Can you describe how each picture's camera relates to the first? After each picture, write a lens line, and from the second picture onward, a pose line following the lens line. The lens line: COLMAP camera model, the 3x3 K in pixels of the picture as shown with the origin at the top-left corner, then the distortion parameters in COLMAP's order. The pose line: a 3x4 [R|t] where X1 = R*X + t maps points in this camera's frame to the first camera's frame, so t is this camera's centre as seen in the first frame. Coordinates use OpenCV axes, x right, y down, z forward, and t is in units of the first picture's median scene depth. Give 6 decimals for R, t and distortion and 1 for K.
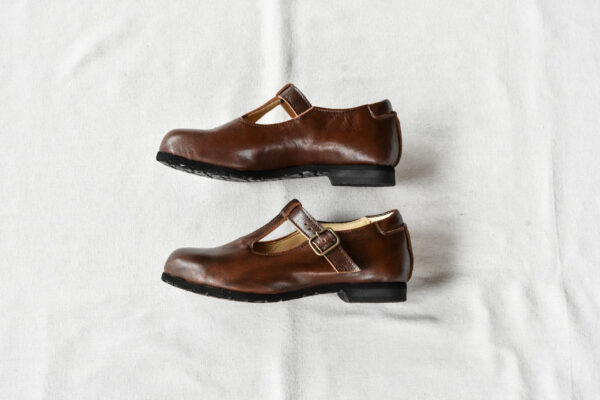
lens RADIAL K [[1128.4, 0, 300.0], [0, 1128.4, 200.0], [0, 0, 1]] dist [-0.011996, -0.081694]
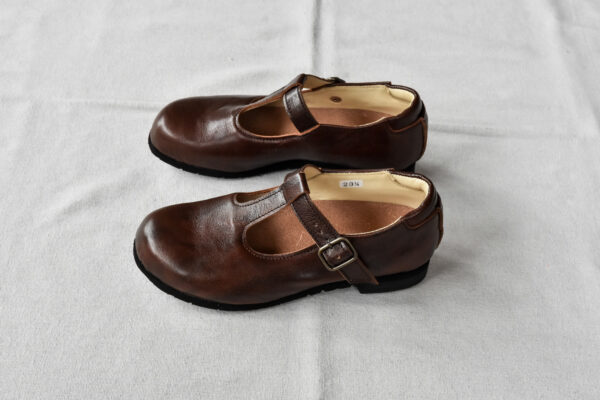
lens RADIAL K [[914.7, 0, 300.0], [0, 914.7, 200.0], [0, 0, 1]] dist [-0.025830, 0.034878]
pose [[0.998400, 0.055706, -0.009665, -0.025862], [-0.054237, 0.895384, -0.441980, 0.148644], [-0.015967, 0.441797, 0.896973, 0.419474]]
